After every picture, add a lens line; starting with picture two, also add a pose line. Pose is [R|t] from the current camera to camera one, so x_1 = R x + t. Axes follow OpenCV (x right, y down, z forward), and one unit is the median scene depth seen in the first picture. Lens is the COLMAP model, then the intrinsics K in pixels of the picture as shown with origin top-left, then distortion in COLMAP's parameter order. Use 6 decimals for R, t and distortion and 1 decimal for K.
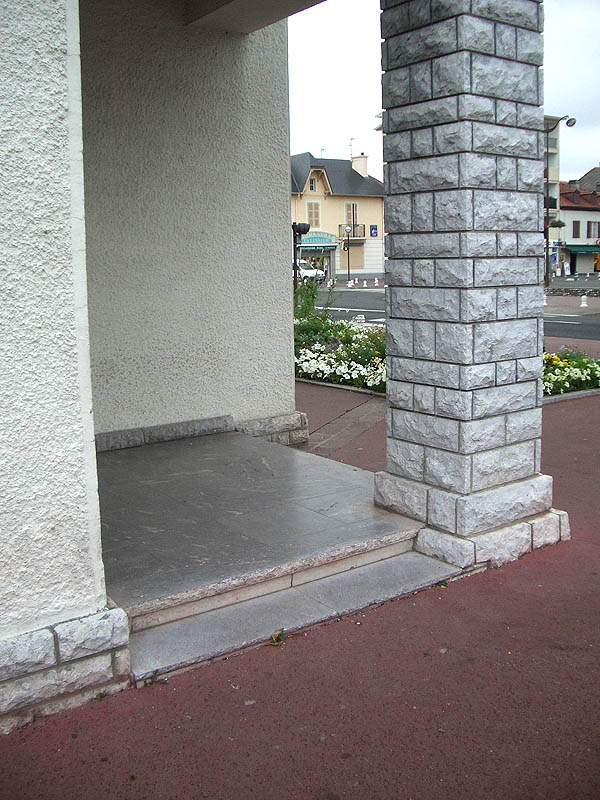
lens RADIAL K [[826.6, 0, 300.8], [0, 826.6, 397.7], [0, 0, 1]] dist [-0.152643, 0.000000]
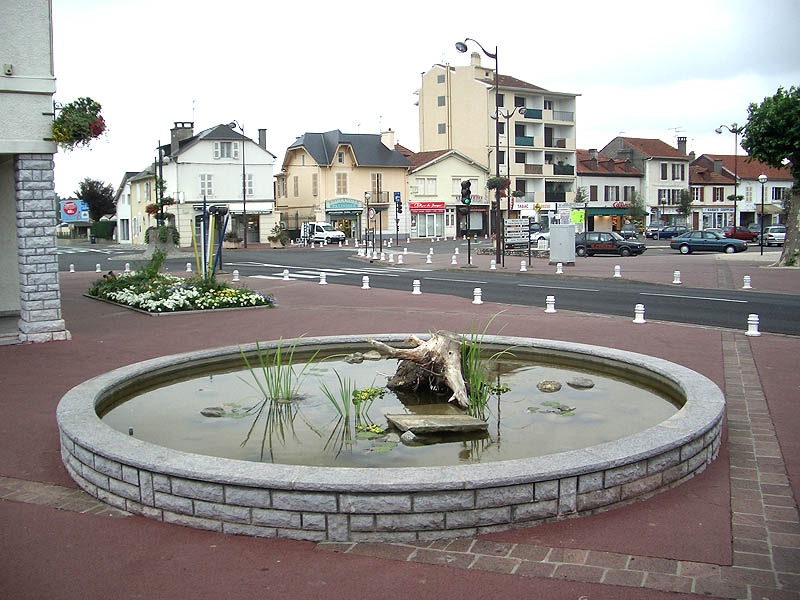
lens RADIAL K [[831.9, 0, 399.6], [0, 831.9, 300.6], [0, 0, 1]] dist [-0.145135, 0.000000]
pose [[0.999904, 0.006253, -0.012335, 0.111647], [-0.007025, 0.997955, -0.063535, 0.014174], [0.011912, 0.063615, 0.997903, -0.148198]]
